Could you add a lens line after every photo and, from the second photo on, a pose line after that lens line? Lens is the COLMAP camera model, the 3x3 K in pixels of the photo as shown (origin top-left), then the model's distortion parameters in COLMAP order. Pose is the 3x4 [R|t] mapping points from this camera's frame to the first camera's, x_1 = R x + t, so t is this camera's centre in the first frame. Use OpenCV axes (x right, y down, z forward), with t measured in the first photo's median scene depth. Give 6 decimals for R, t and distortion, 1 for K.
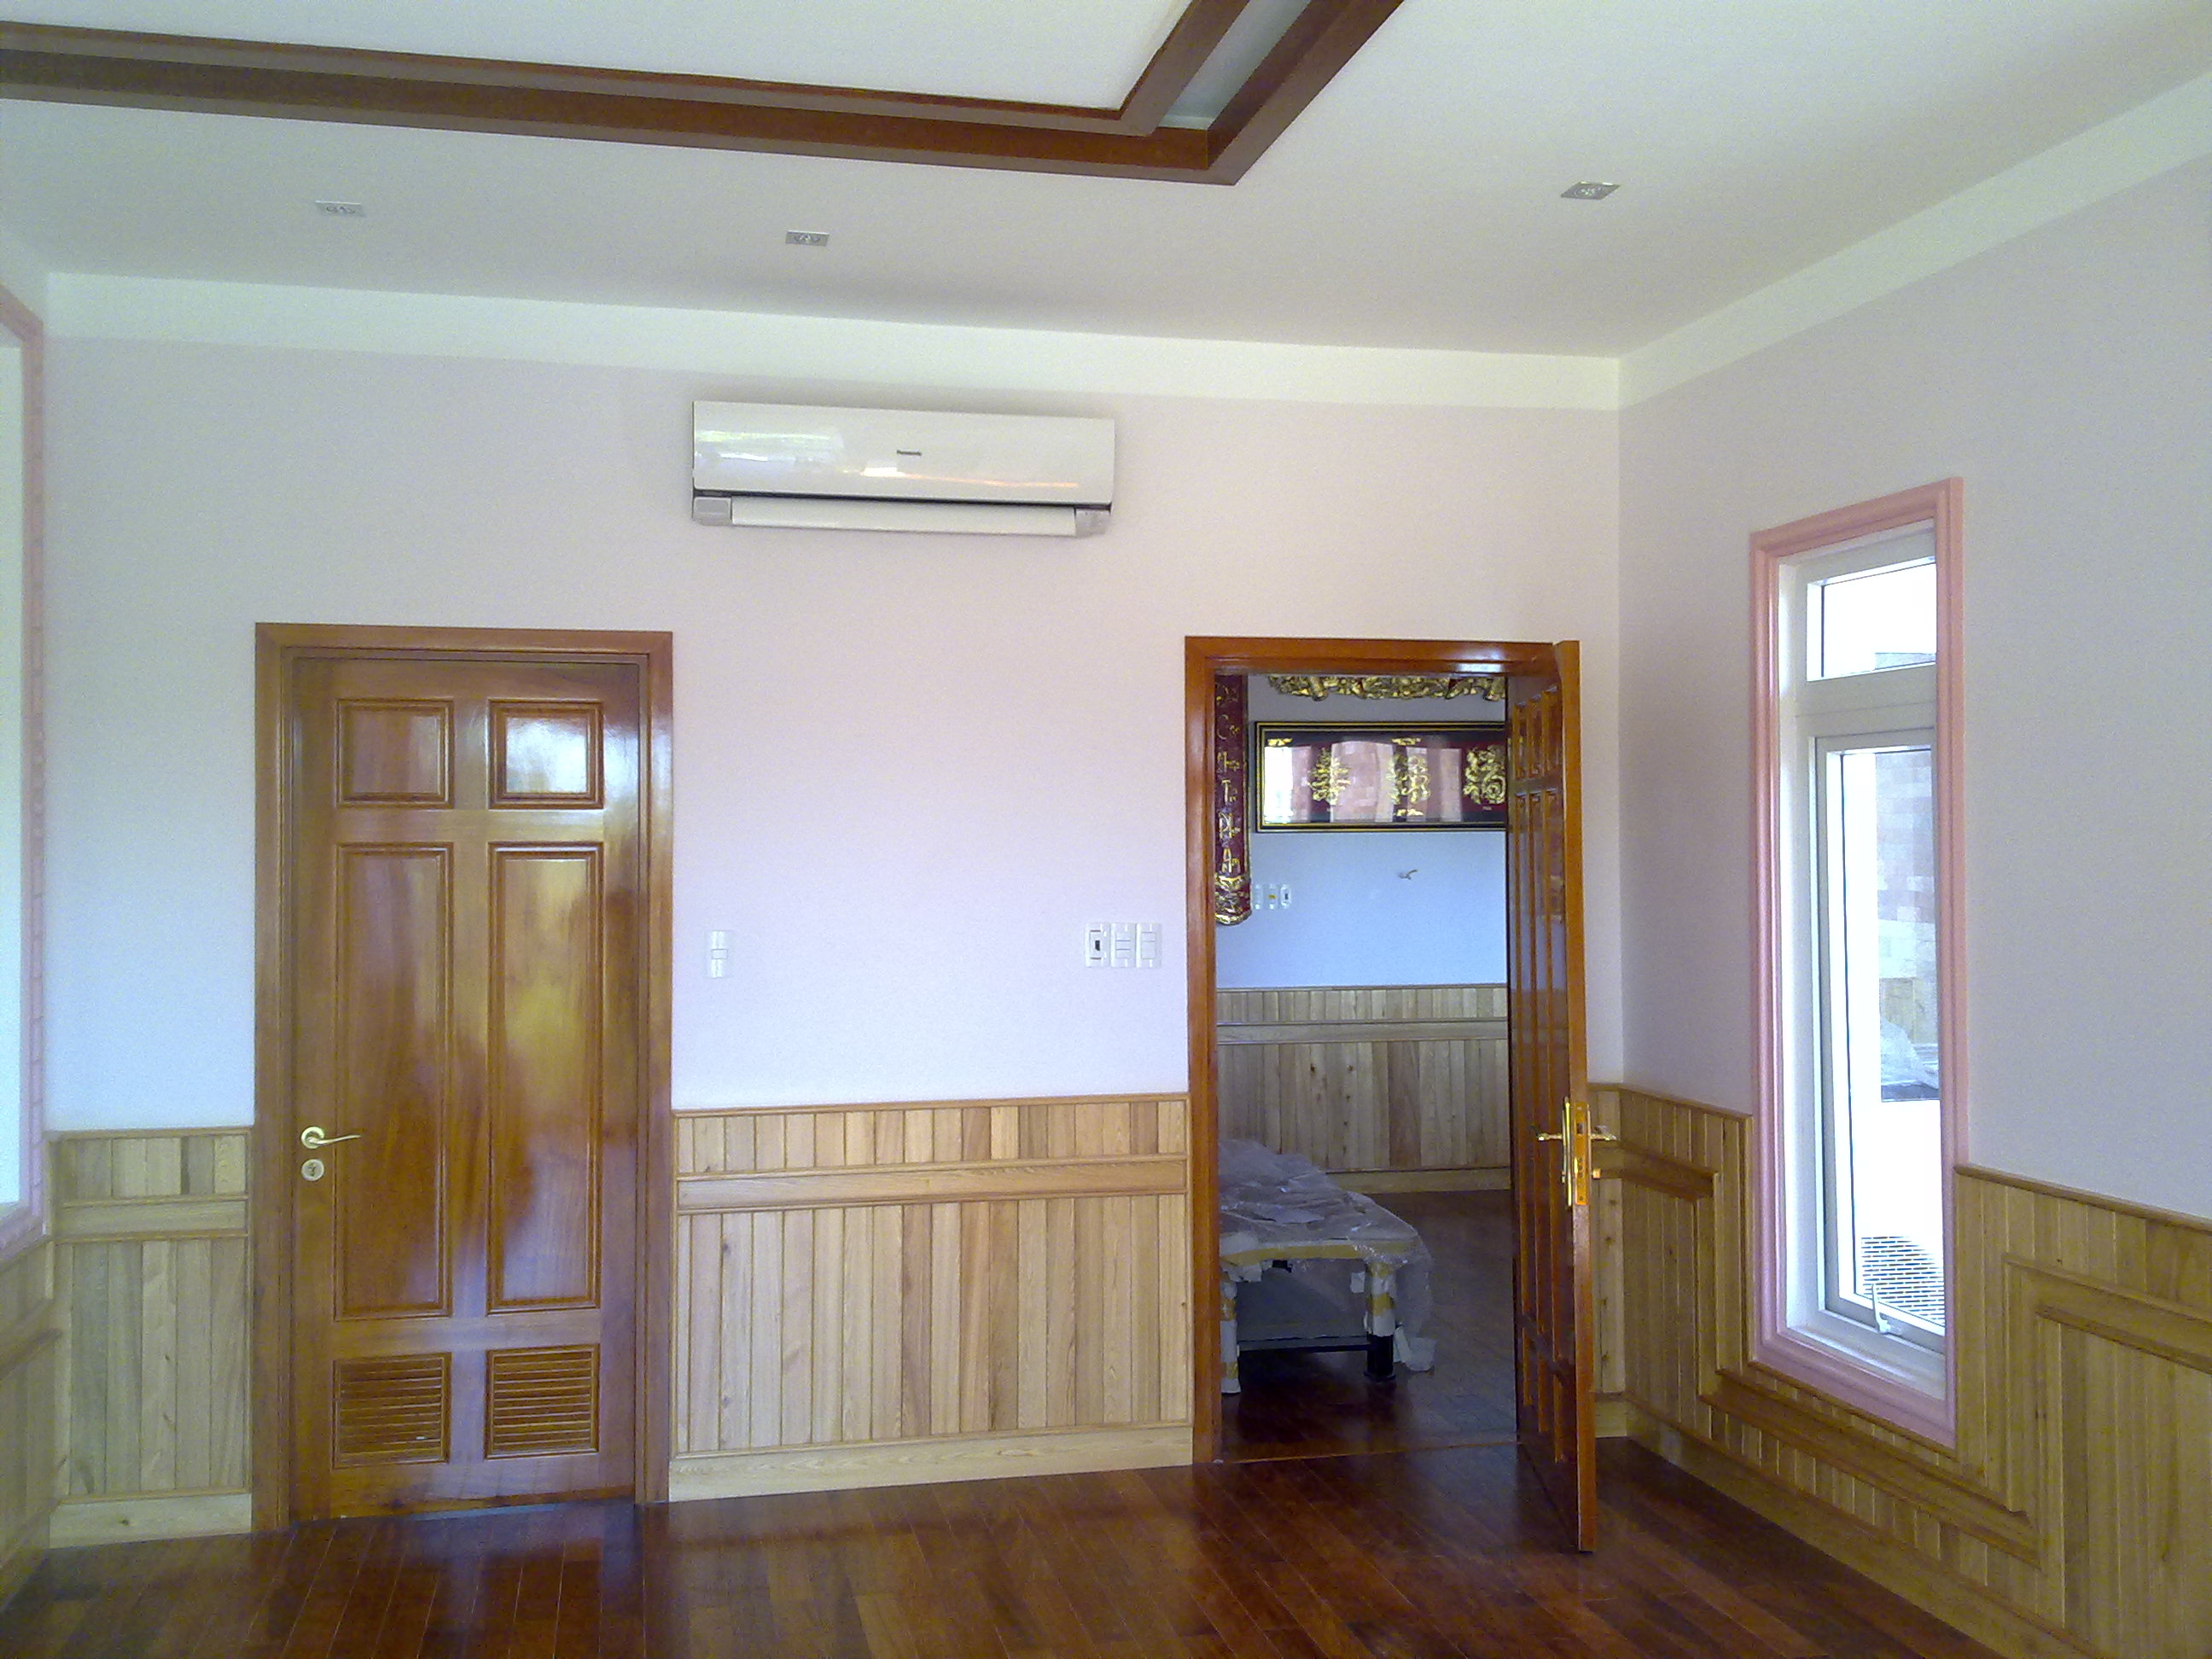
lens RADIAL K [[1993.2, 0, 1057.3], [0, 1993.2, 794.0], [0, 0, 1]] dist [0.130125, -0.295228]
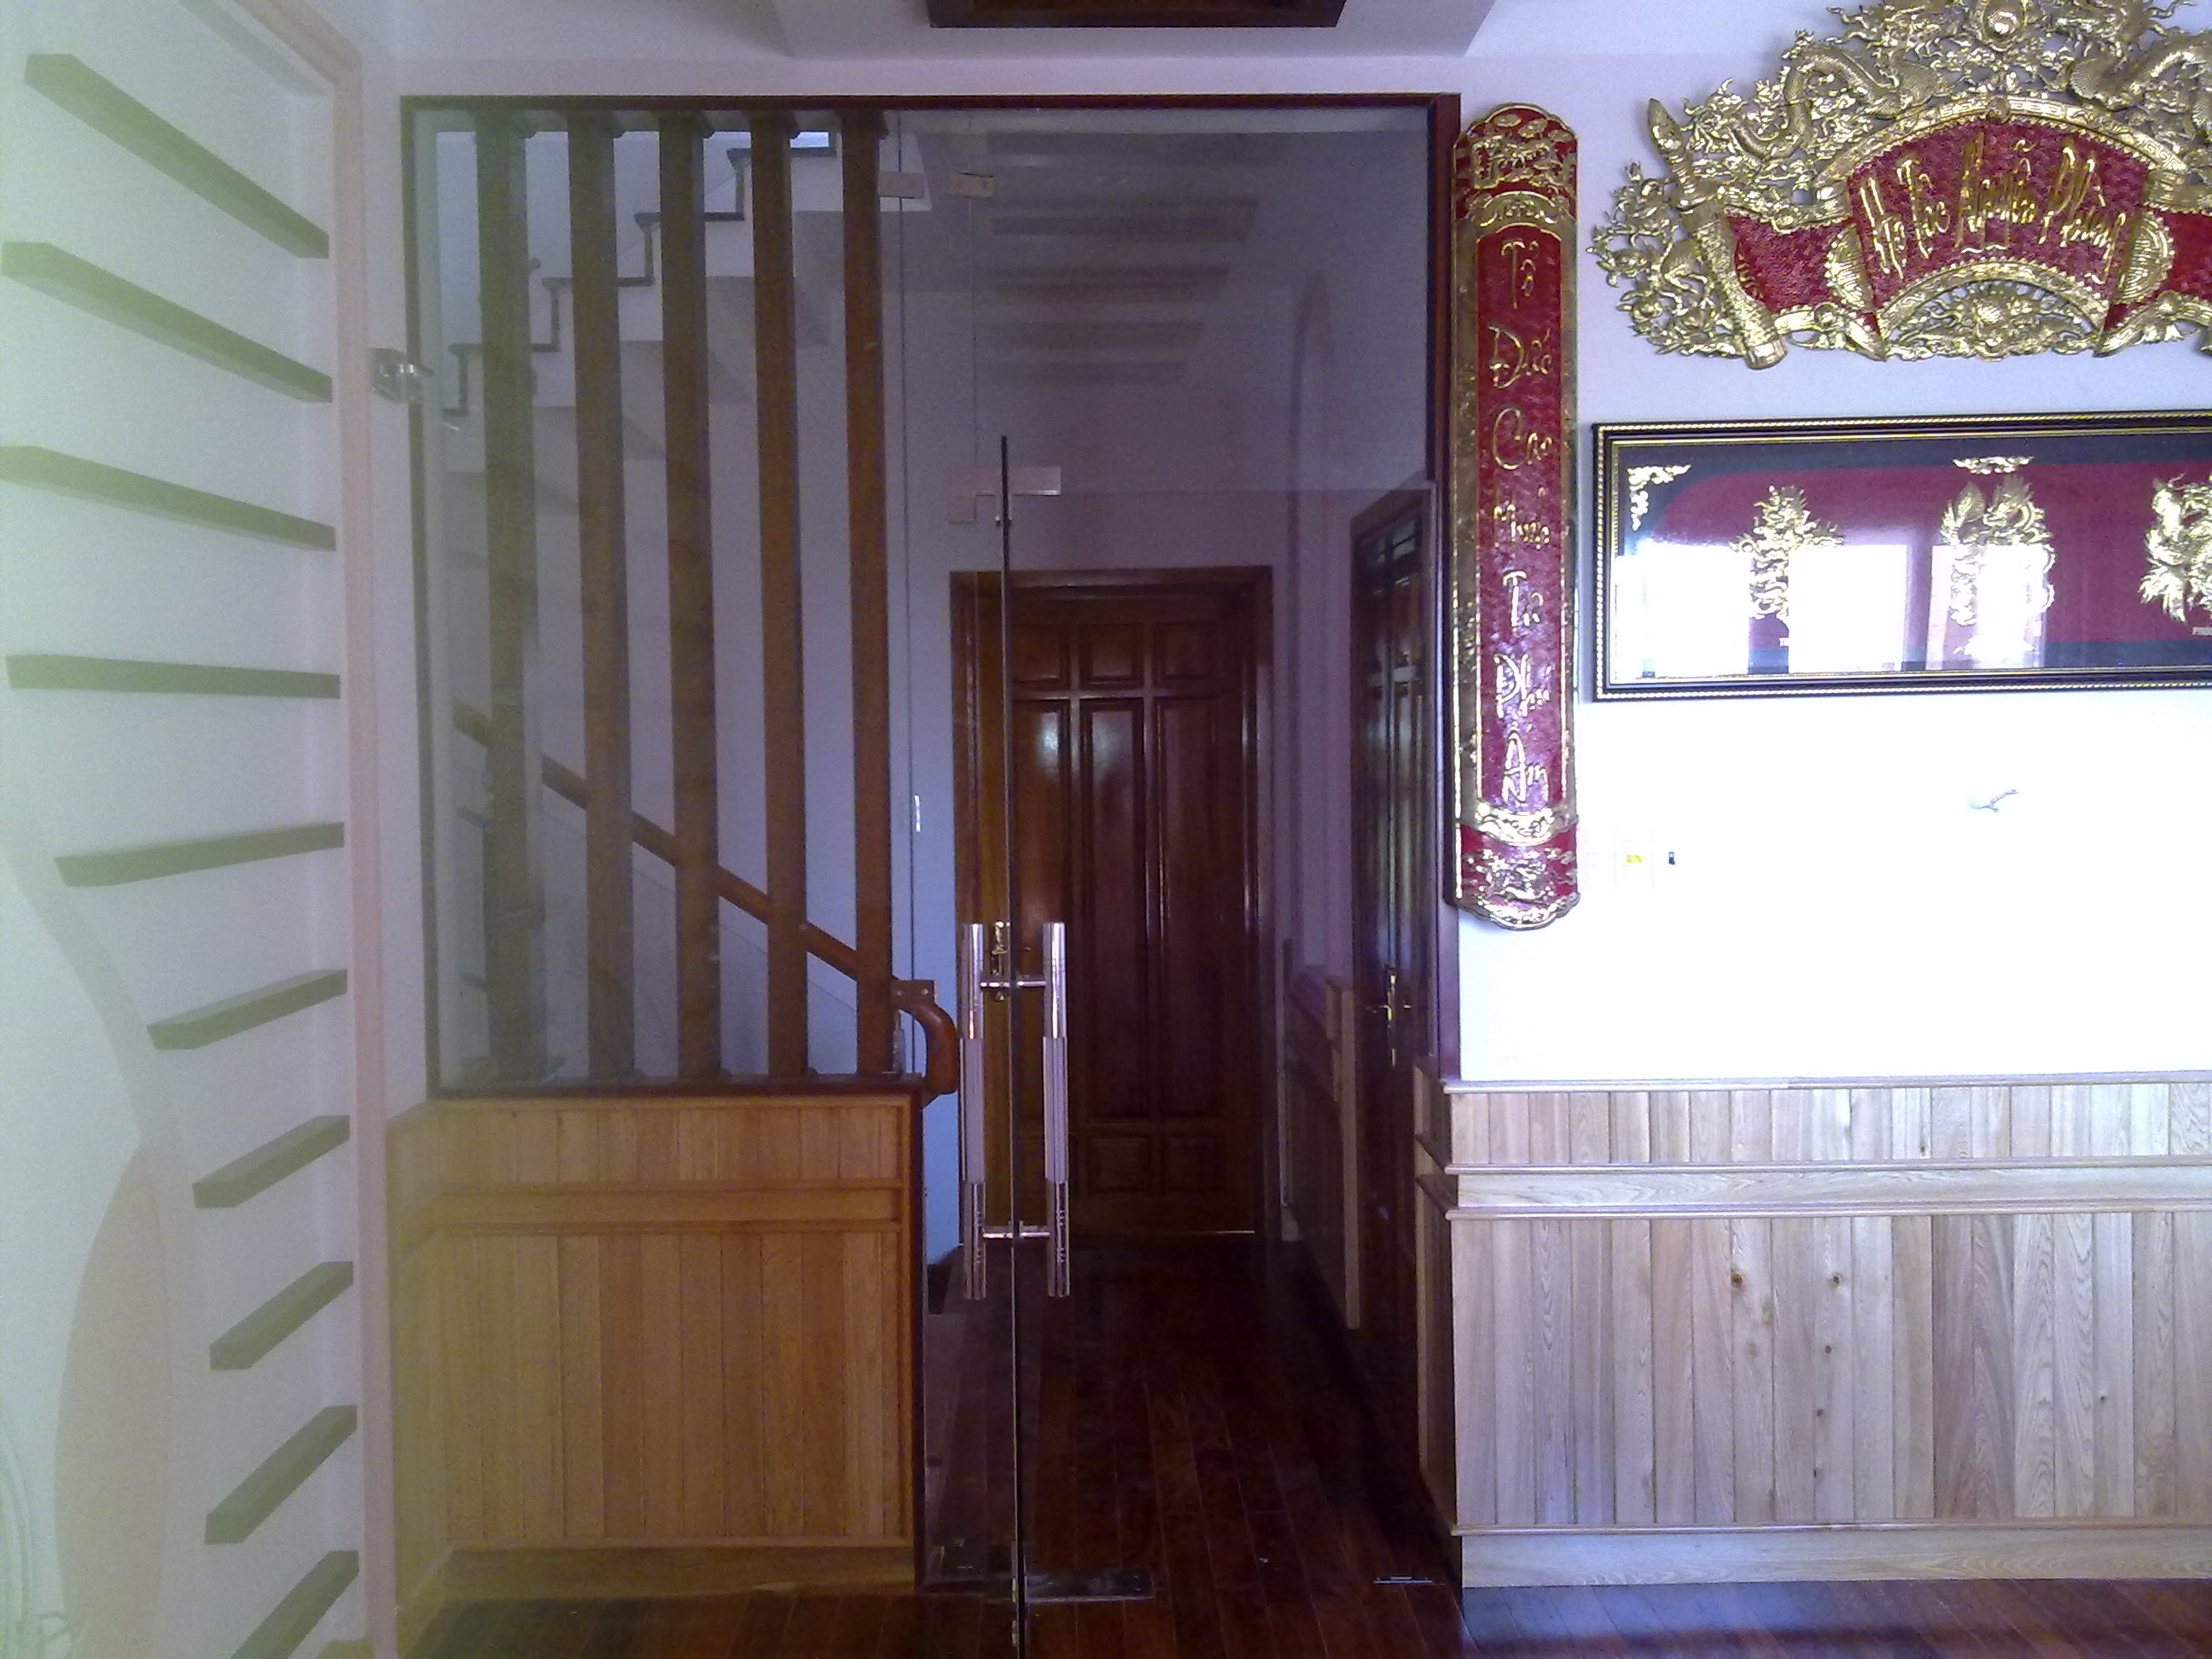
lens RADIAL K [[2018.8, 0, 1096.3], [0, 2018.8, 790.4], [0, 0, 1]] dist [0.016723, -0.003997]
pose [[0.981152, -0.001359, -0.193232, 0.078682], [0.014688, 0.997607, 0.067564, 0.008260], [0.192678, -0.069129, 0.978824, 0.573812]]
